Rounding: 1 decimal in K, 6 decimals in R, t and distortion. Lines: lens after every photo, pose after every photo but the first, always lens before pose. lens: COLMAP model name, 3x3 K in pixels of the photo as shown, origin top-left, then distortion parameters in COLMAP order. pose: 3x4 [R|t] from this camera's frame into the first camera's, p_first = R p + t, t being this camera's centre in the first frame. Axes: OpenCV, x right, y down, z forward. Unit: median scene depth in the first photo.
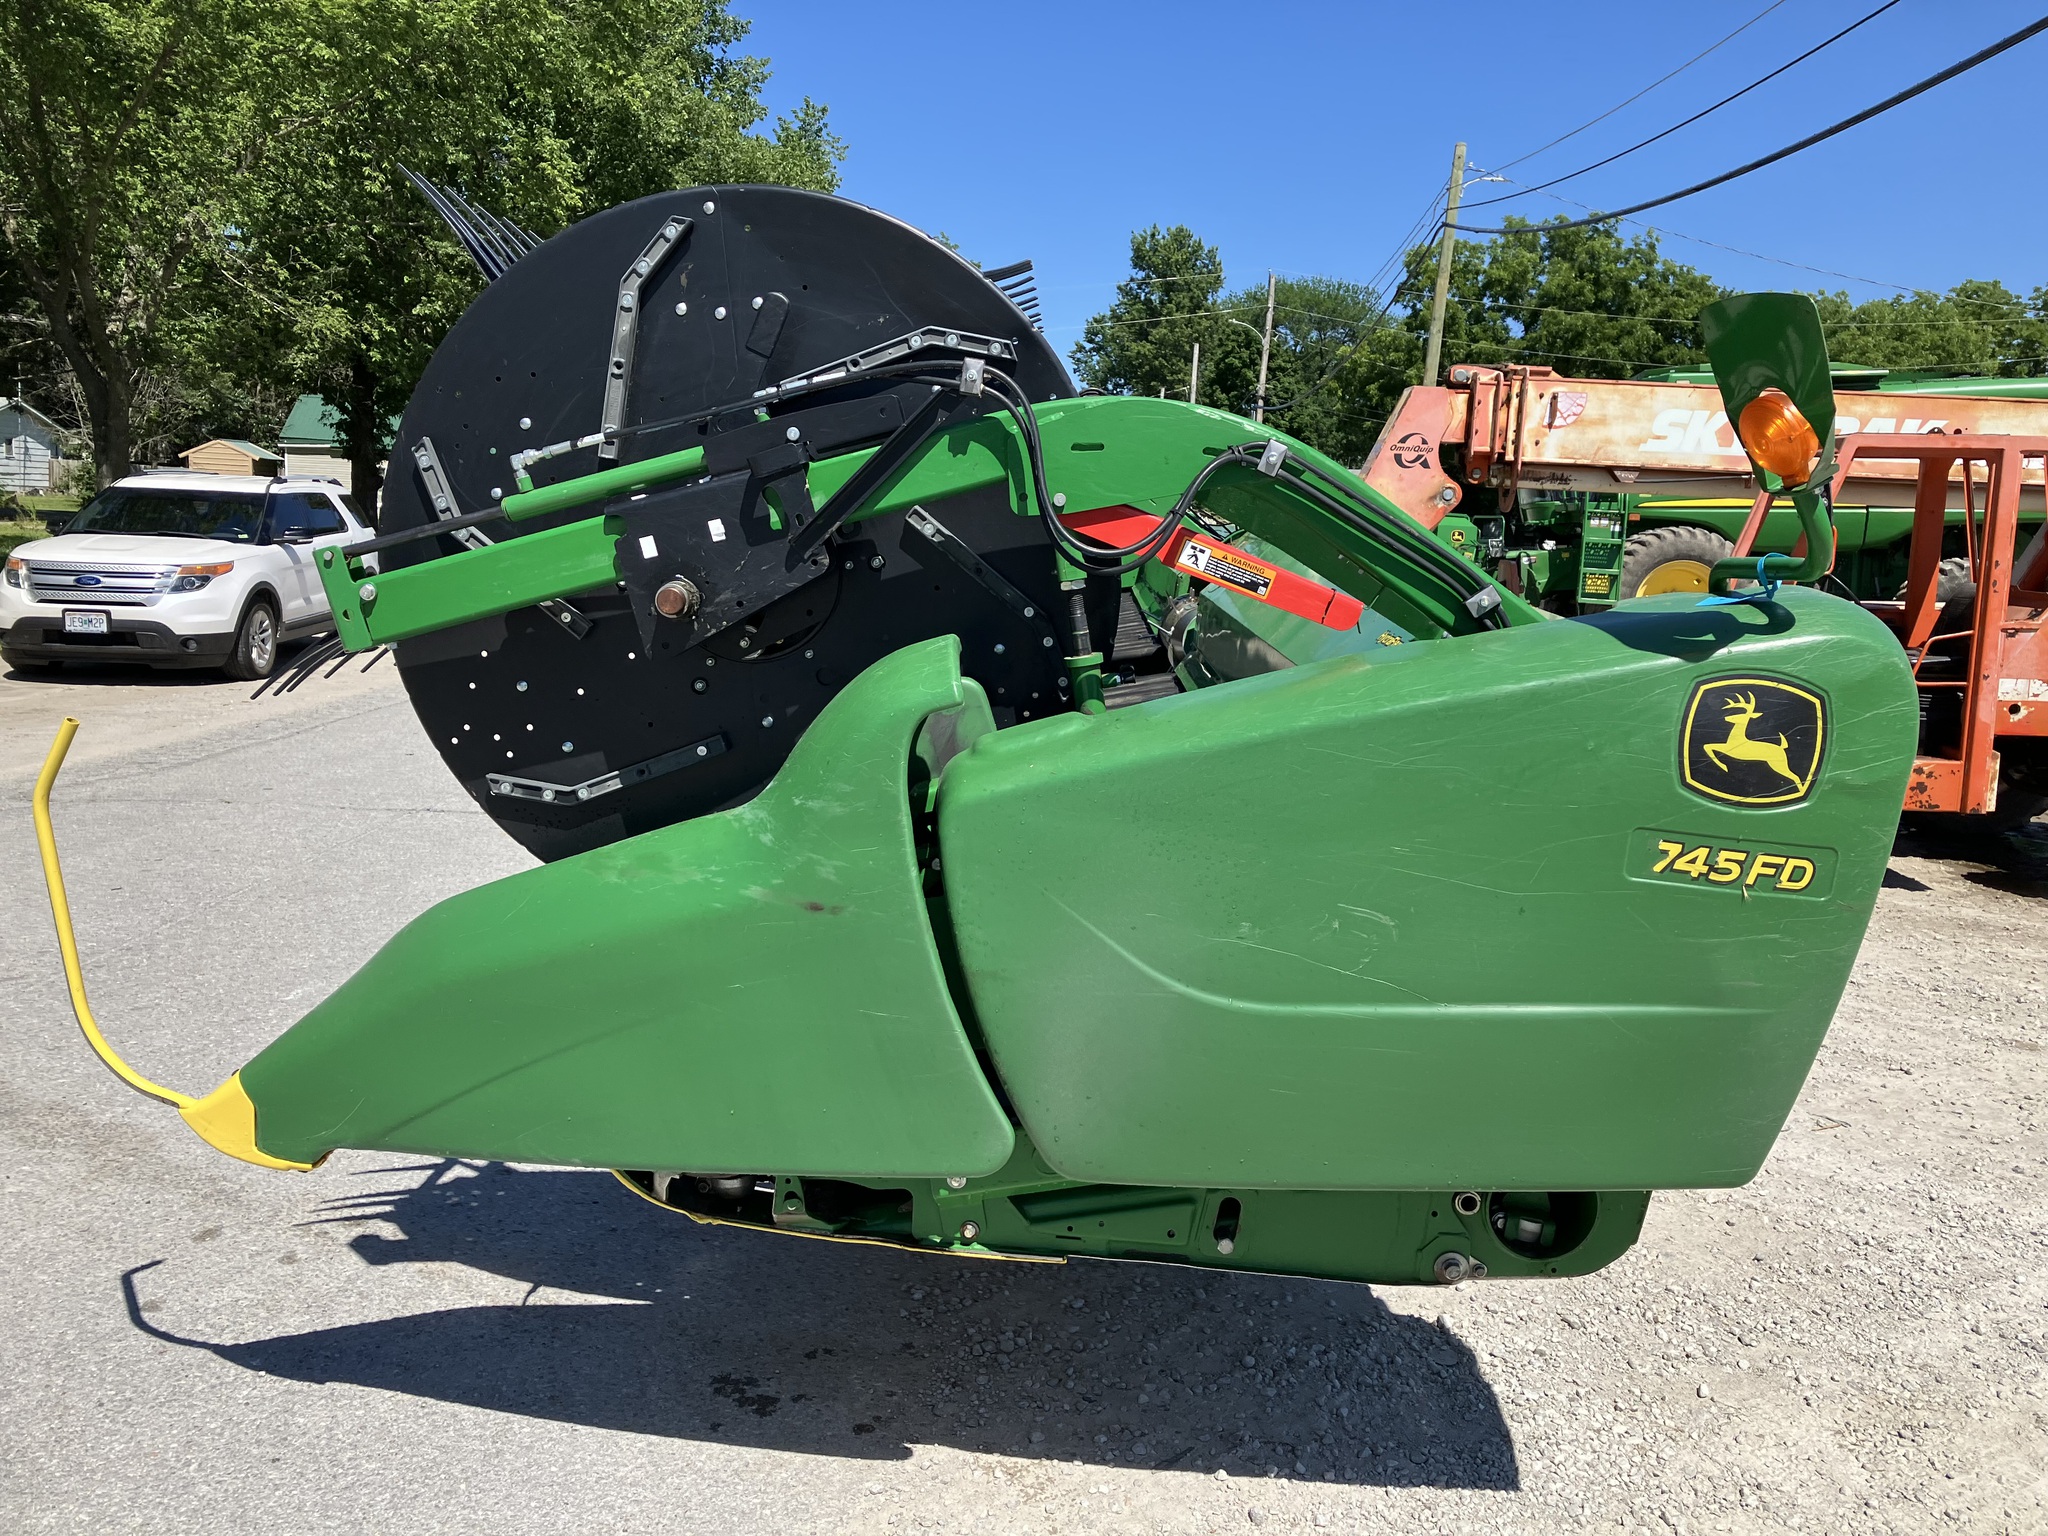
lens RADIAL K [[1684.4, 0, 1033.6], [0, 1684.4, 742.6], [0, 0, 1]] dist [0.033728, -0.014251]
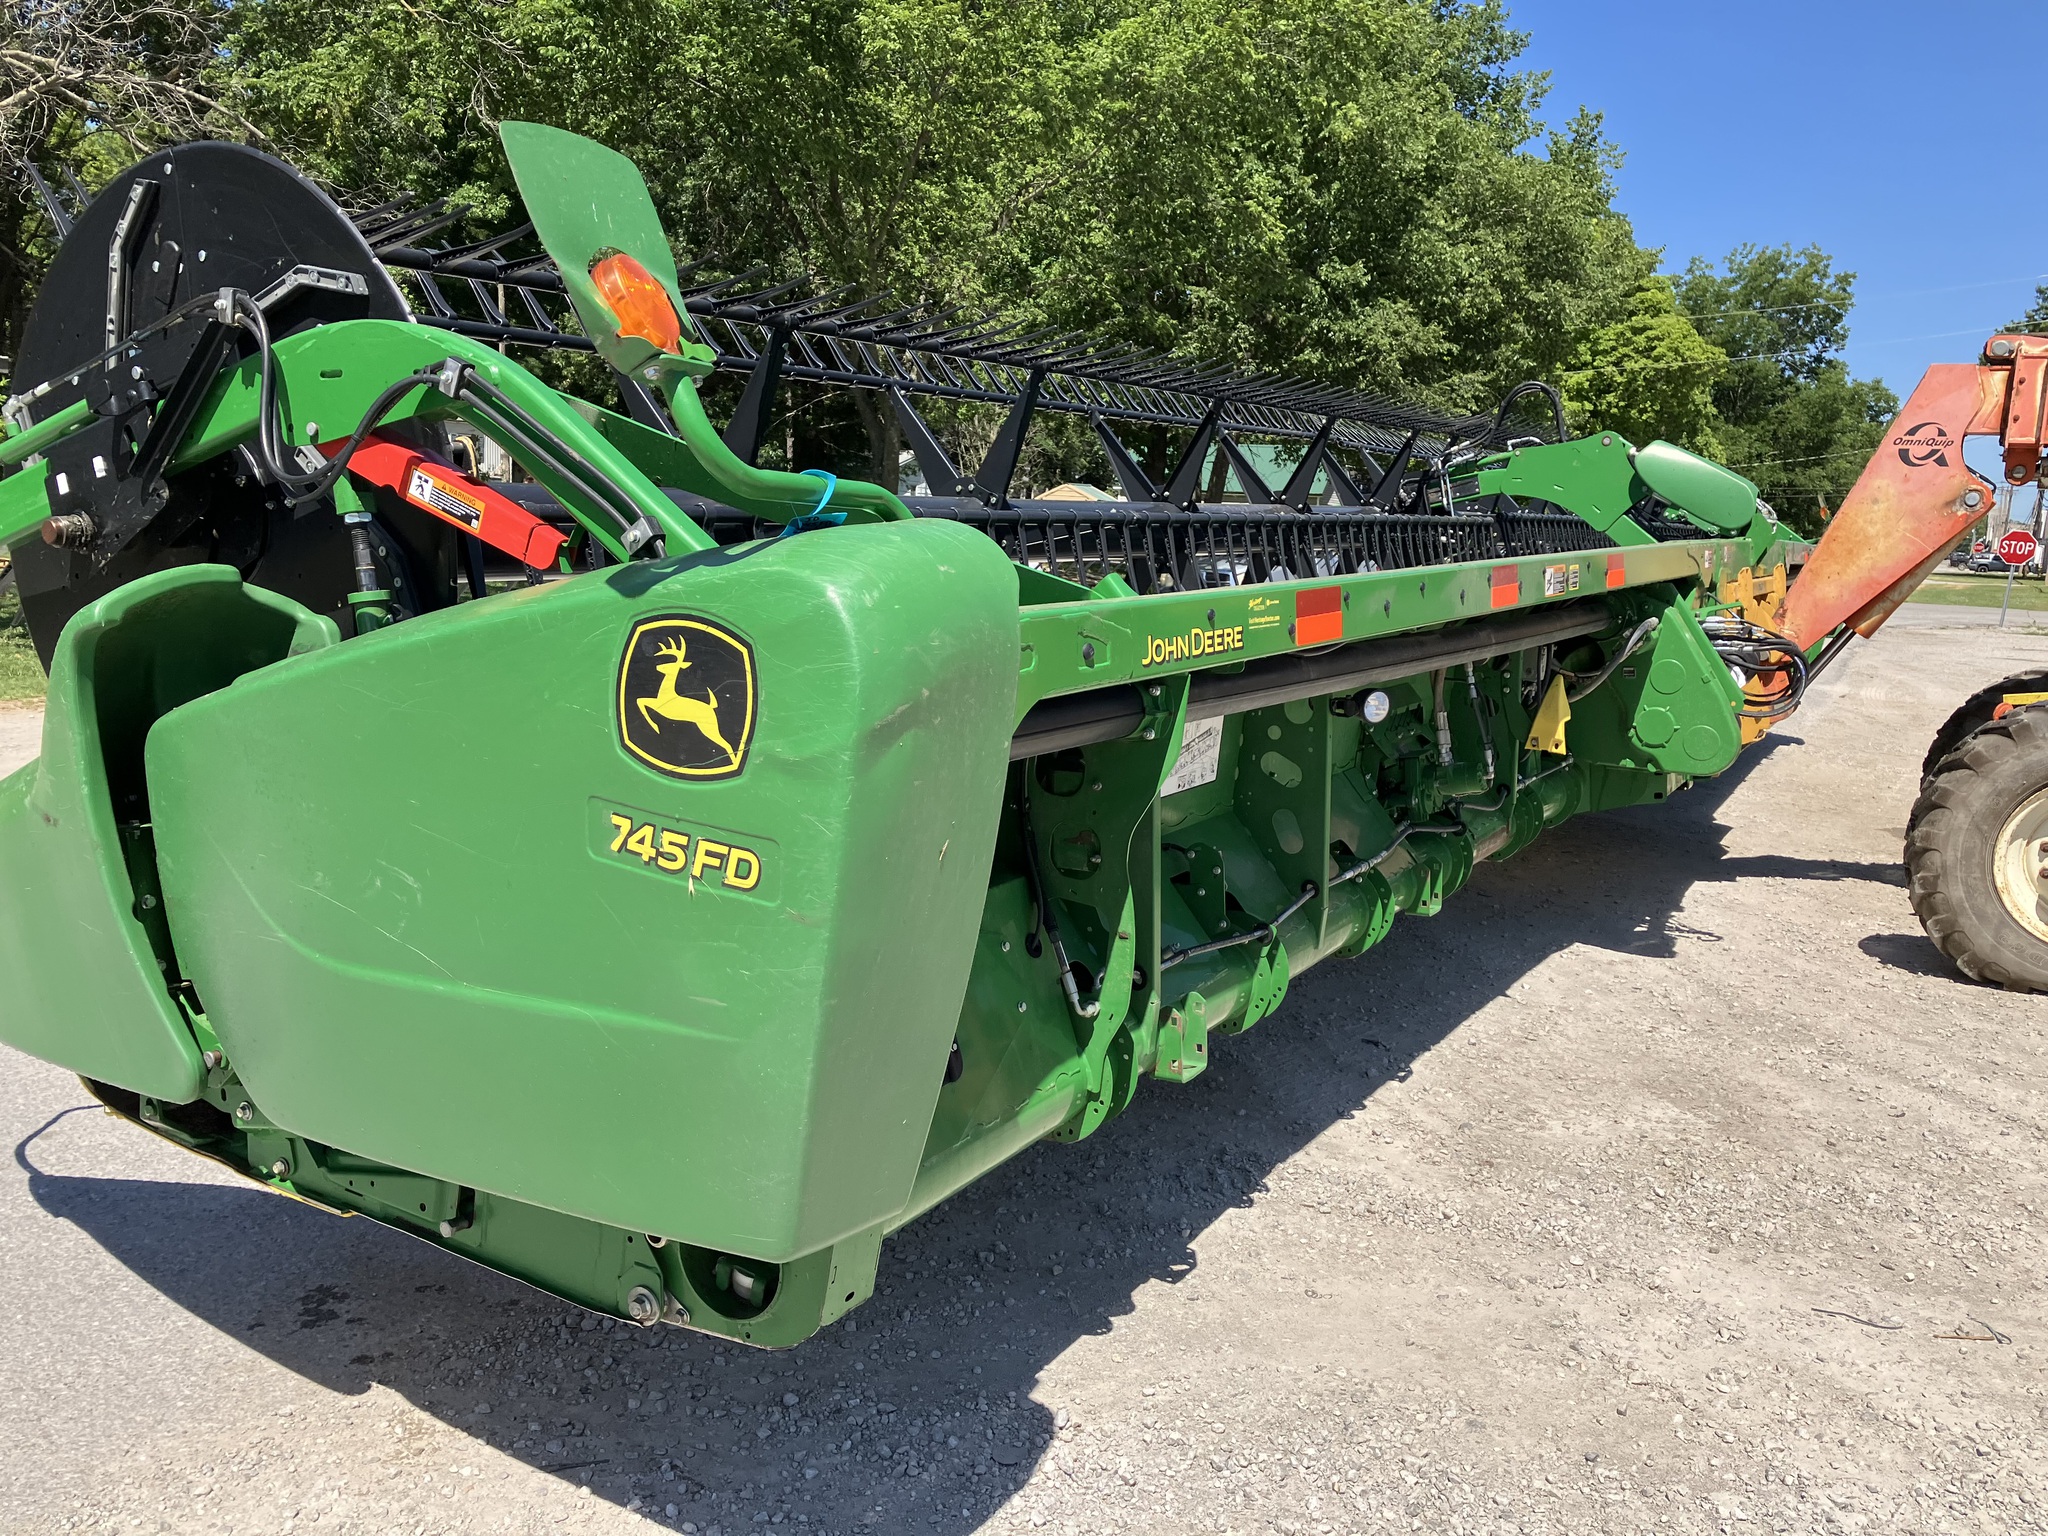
lens RADIAL K [[1687.4, 0, 1037.1], [0, 1687.4, 769.9], [0, 0, 1]] dist [0.041786, -0.053788]
pose [[0.881335, 0.068986, -0.467428, 0.802878], [-0.072424, 0.997317, 0.010634, 0.010989], [0.466908, 0.024481, 0.883967, 0.309564]]
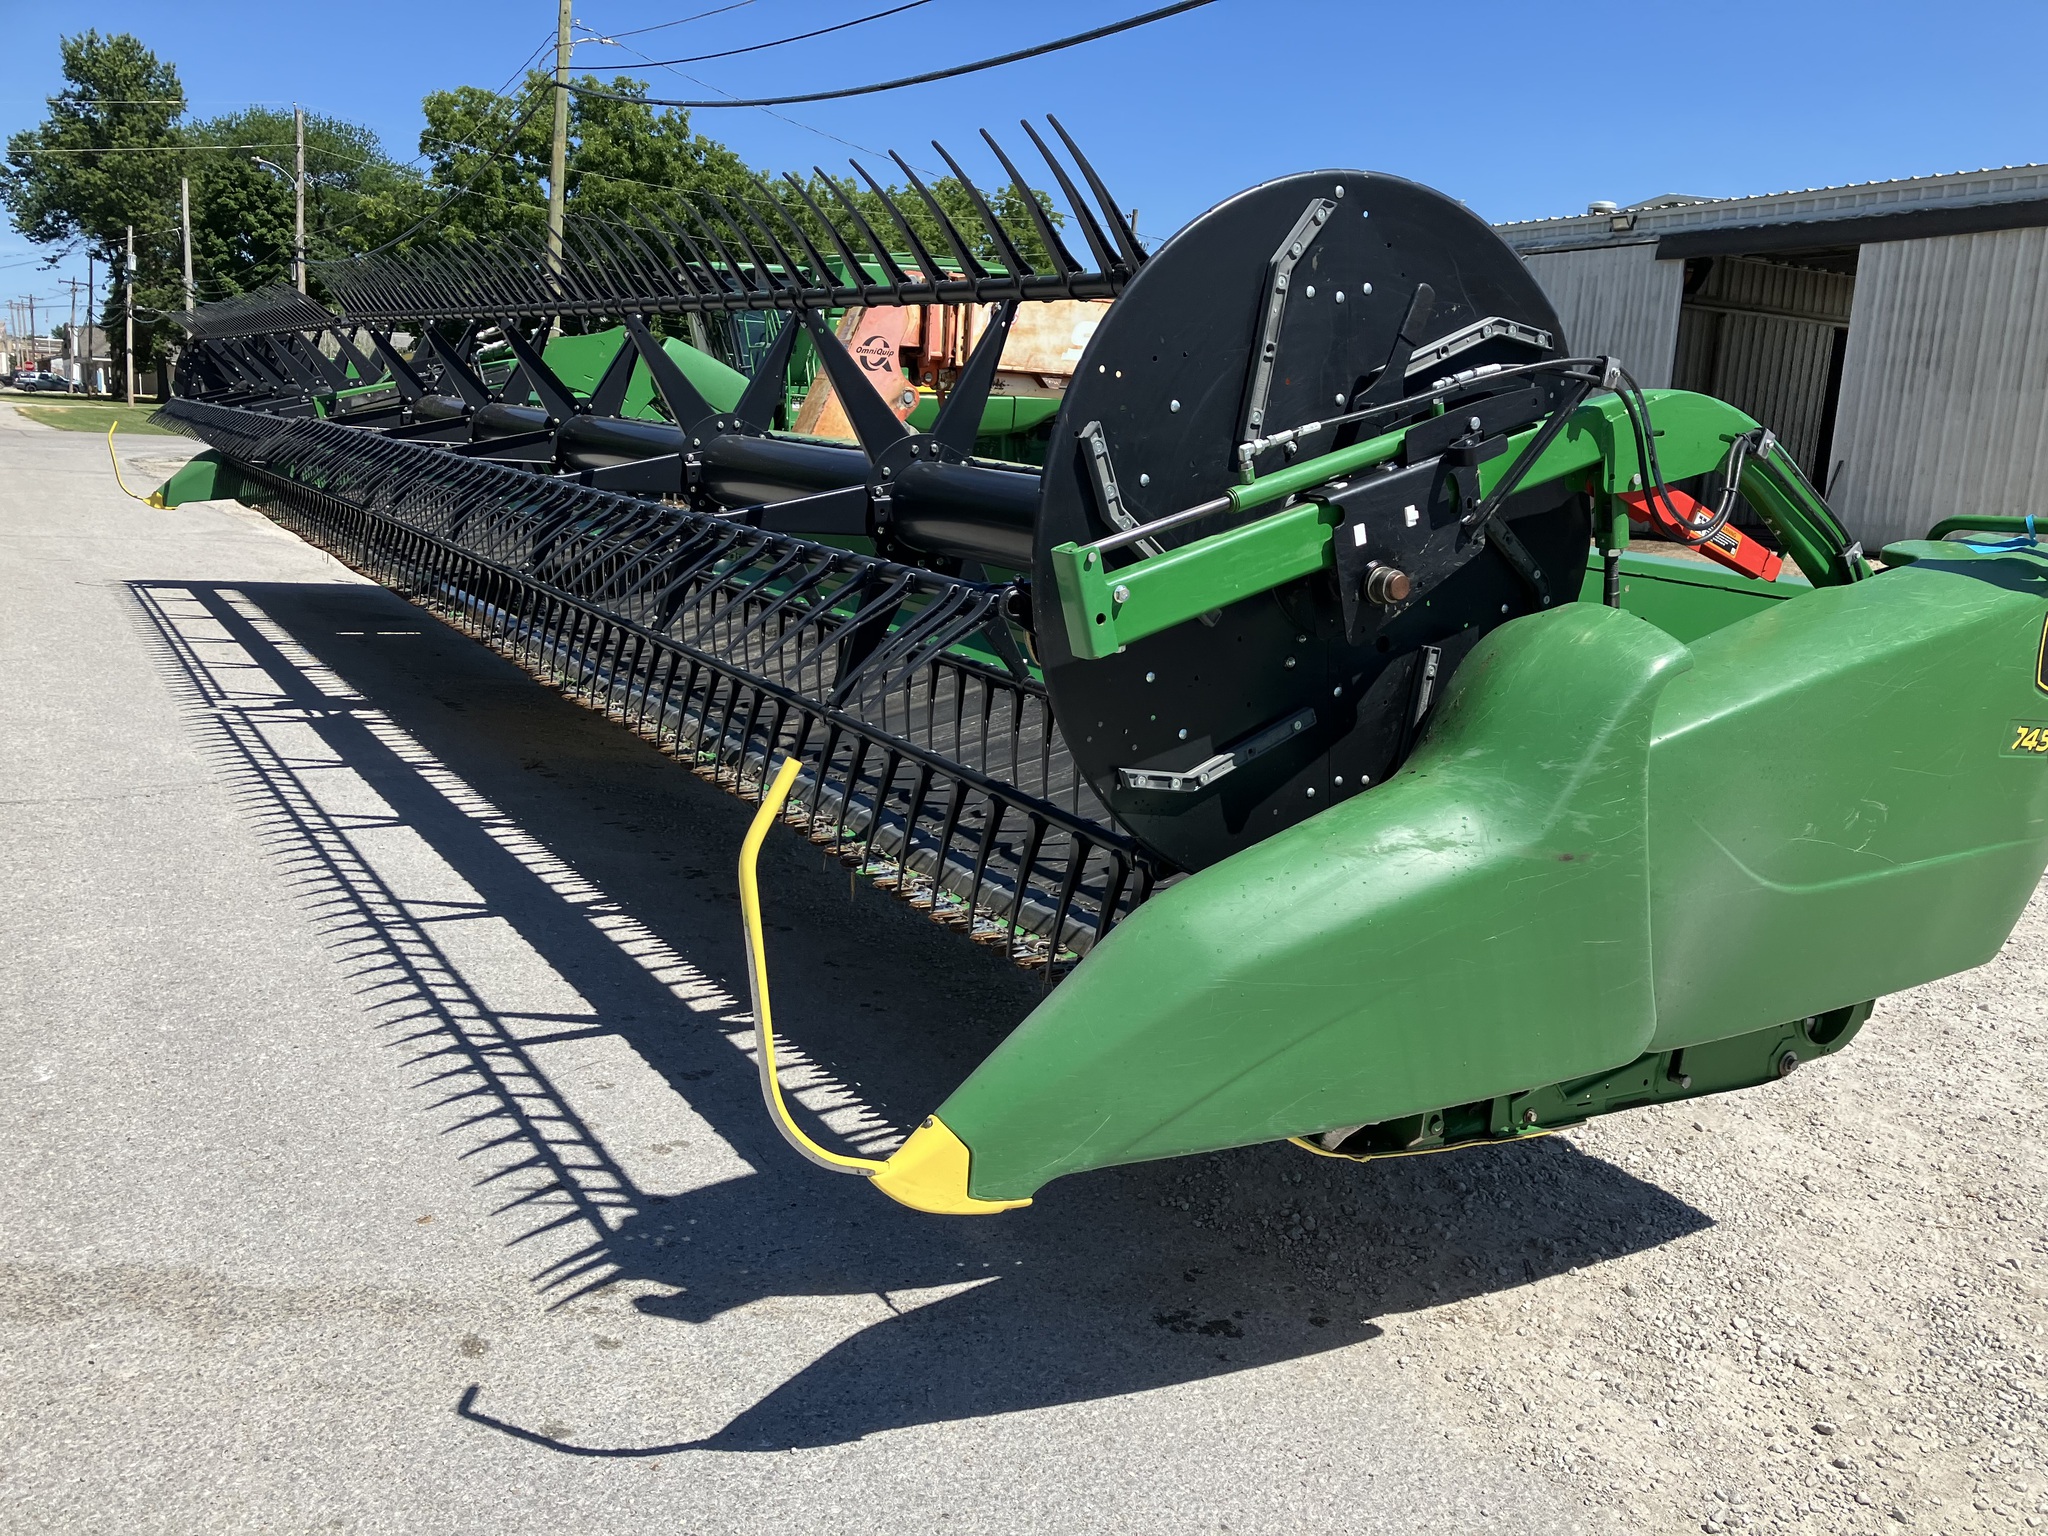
lens RADIAL K [[1687.4, 0, 1037.1], [0, 1687.4, 769.9], [0, 0, 1]] dist [0.041786, -0.053788]
pose [[0.838631, -0.109204, 0.533641, -0.904447], [0.059693, 0.992222, 0.109239, -0.092224], [-0.541420, -0.059756, 0.838626, 0.220784]]
